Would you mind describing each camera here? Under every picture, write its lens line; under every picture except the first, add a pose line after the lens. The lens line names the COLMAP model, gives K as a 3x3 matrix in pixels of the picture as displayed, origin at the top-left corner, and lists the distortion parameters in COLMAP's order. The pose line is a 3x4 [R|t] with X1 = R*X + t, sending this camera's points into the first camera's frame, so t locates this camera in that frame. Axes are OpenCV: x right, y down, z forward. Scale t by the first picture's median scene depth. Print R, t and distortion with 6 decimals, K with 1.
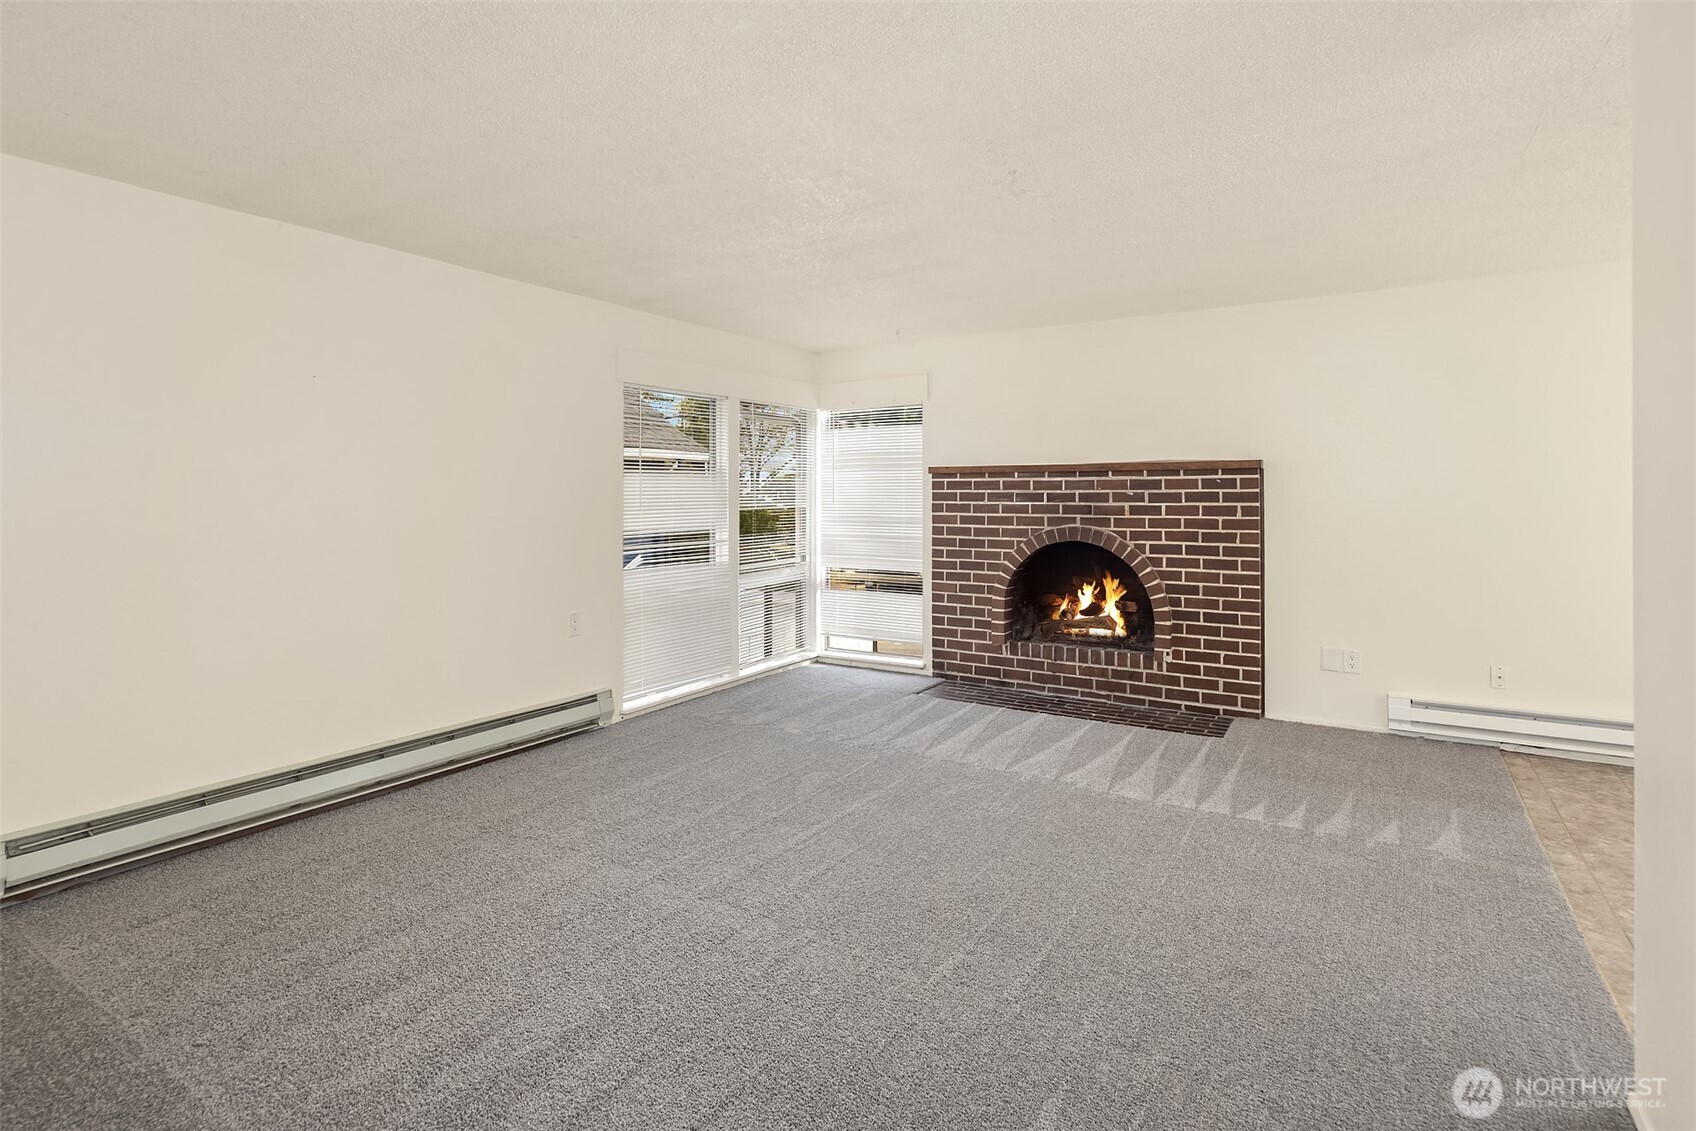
lens RADIAL K [[821.5, 0, 857.9], [0, 821.5, 491.7], [0, 0, 1]] dist [0.000683, -0.001580]
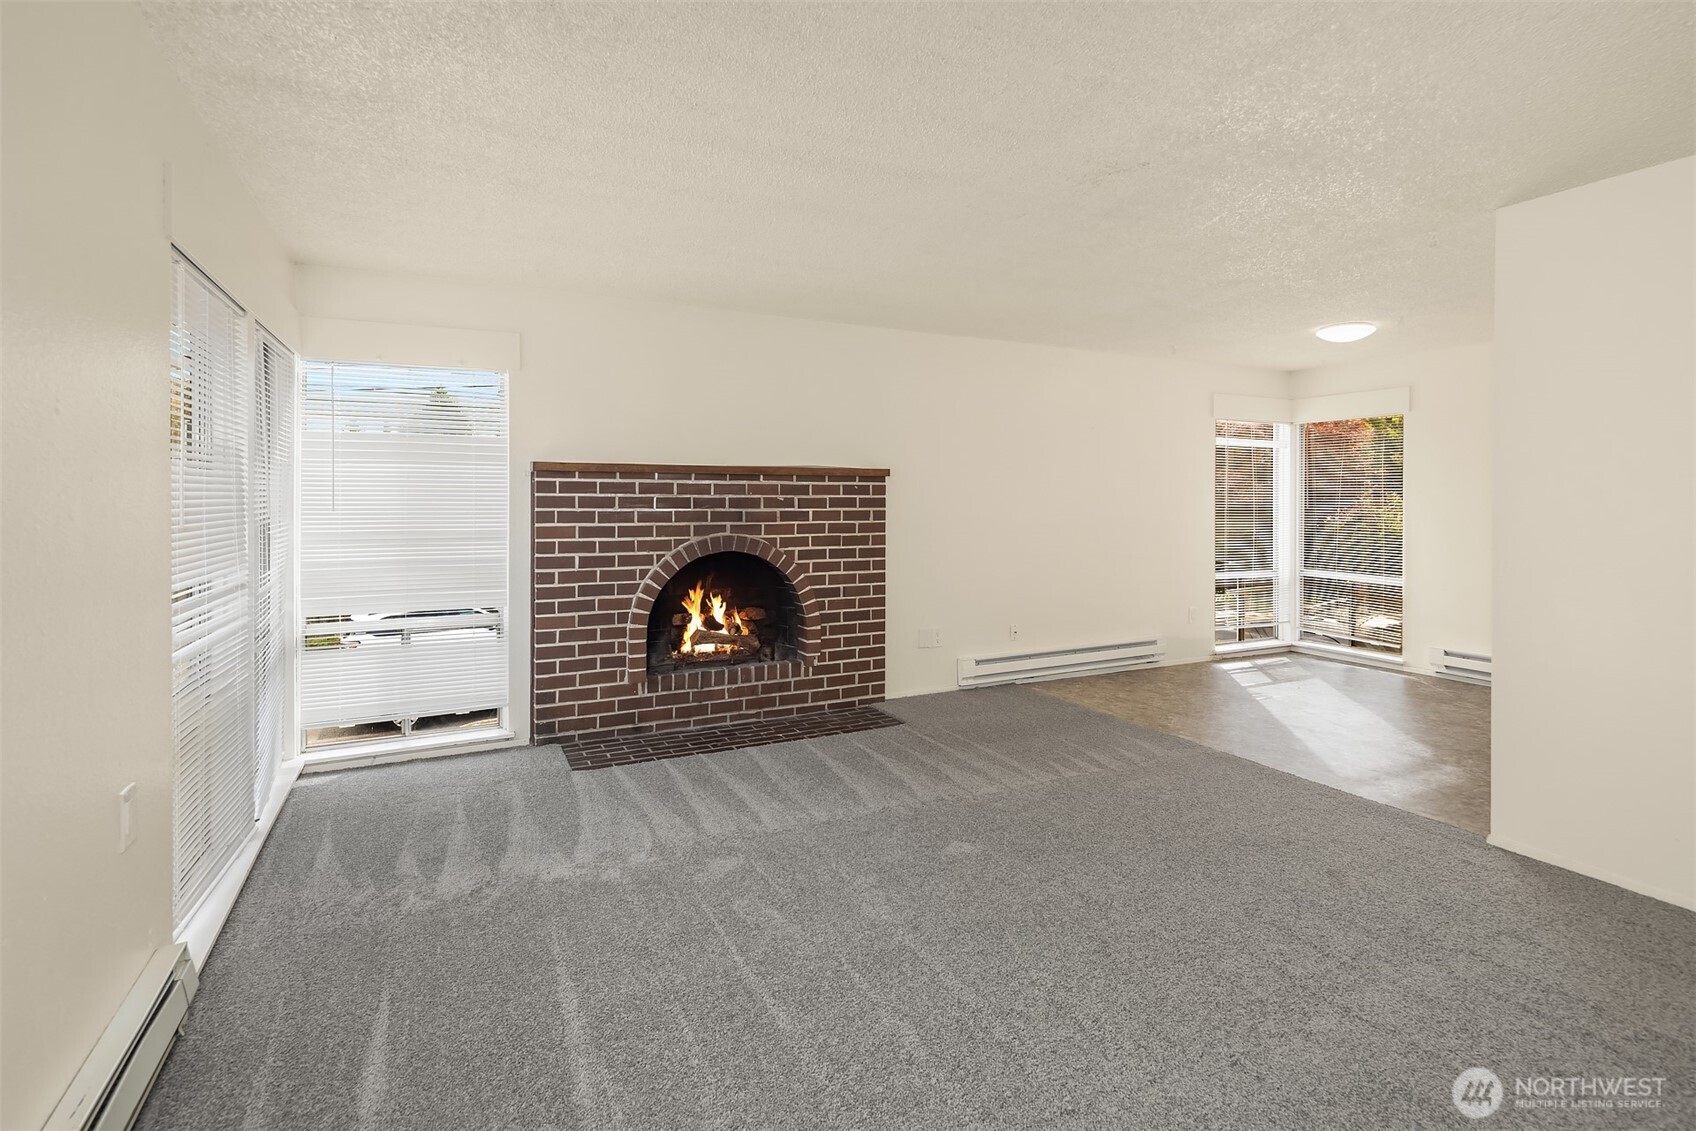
lens RADIAL K [[821.7, 0, 858.5], [0, 821.7, 501.4], [0, 0, 1]] dist [-0.000474, -0.000298]
pose [[0.515819, -0.001289, 0.856696, -0.433755], [-0.007134, 0.999958, 0.005800, -0.001022], [-0.856668, -0.009103, 0.515788, 0.409597]]
